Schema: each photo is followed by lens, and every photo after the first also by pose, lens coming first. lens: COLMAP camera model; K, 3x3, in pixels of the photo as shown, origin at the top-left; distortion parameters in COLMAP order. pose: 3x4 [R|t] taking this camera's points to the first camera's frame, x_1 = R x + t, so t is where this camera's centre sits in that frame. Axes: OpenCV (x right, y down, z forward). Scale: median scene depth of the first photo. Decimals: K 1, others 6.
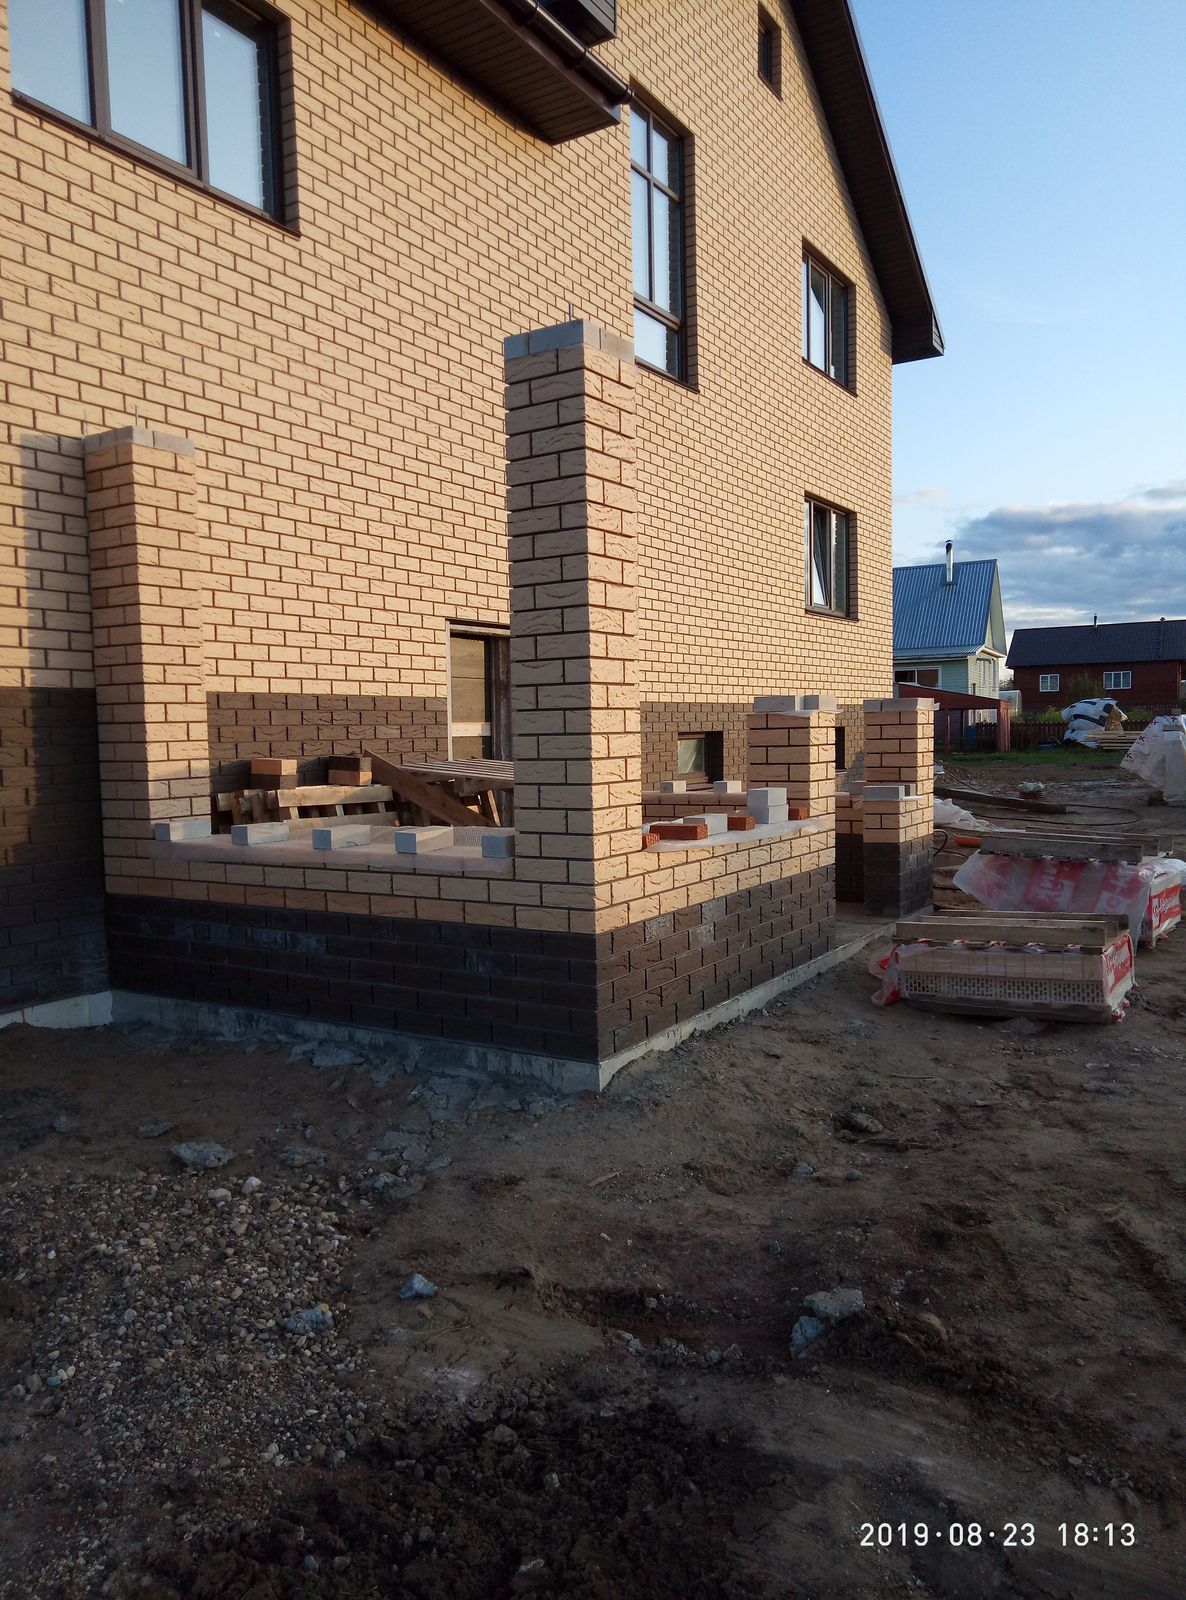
lens RADIAL K [[1164.6, 0, 596.3], [0, 1164.6, 817.5], [0, 0, 1]] dist [0.028747, -0.005355]
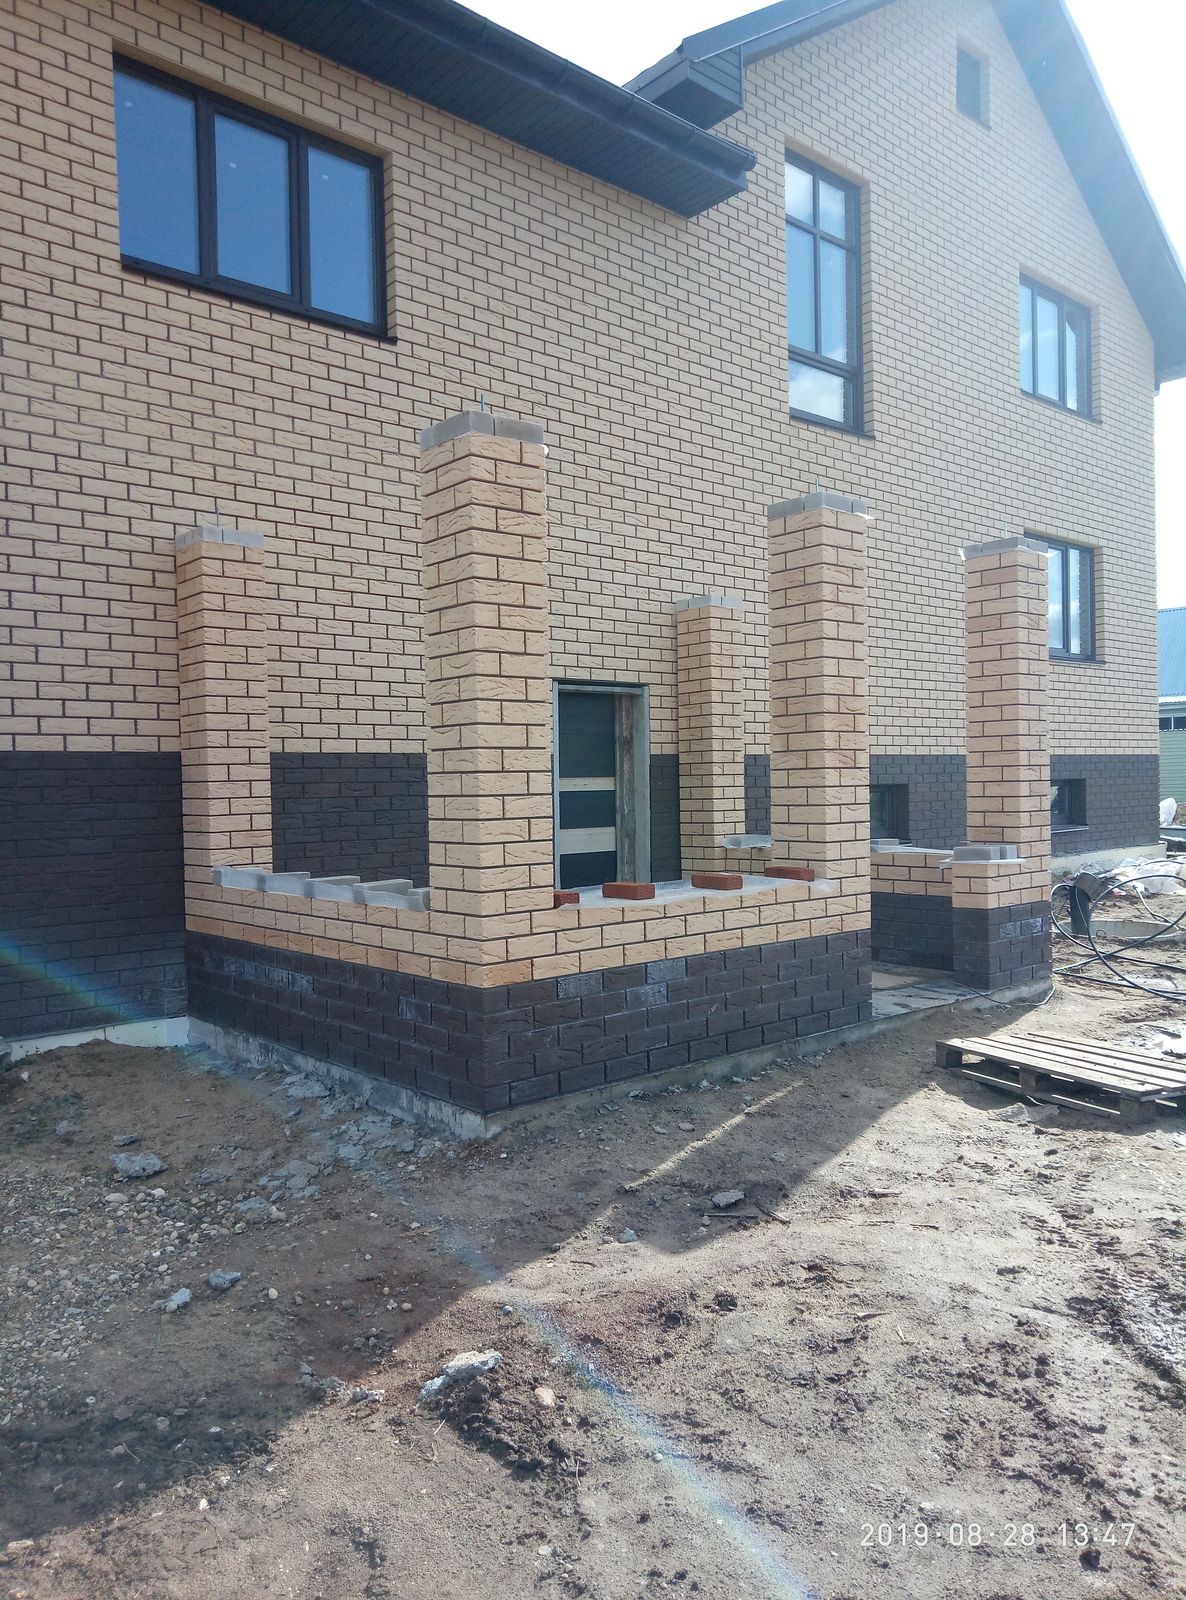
lens RADIAL K [[1169.7, 0, 594.2], [0, 1169.7, 821.1], [0, 0, 1]] dist [0.038821, -0.055490]
pose [[0.956428, 0.011329, -0.291748, 0.278934], [-0.022433, 0.999144, -0.034744, -0.010298], [0.291104, 0.039775, 0.955864, 0.015631]]
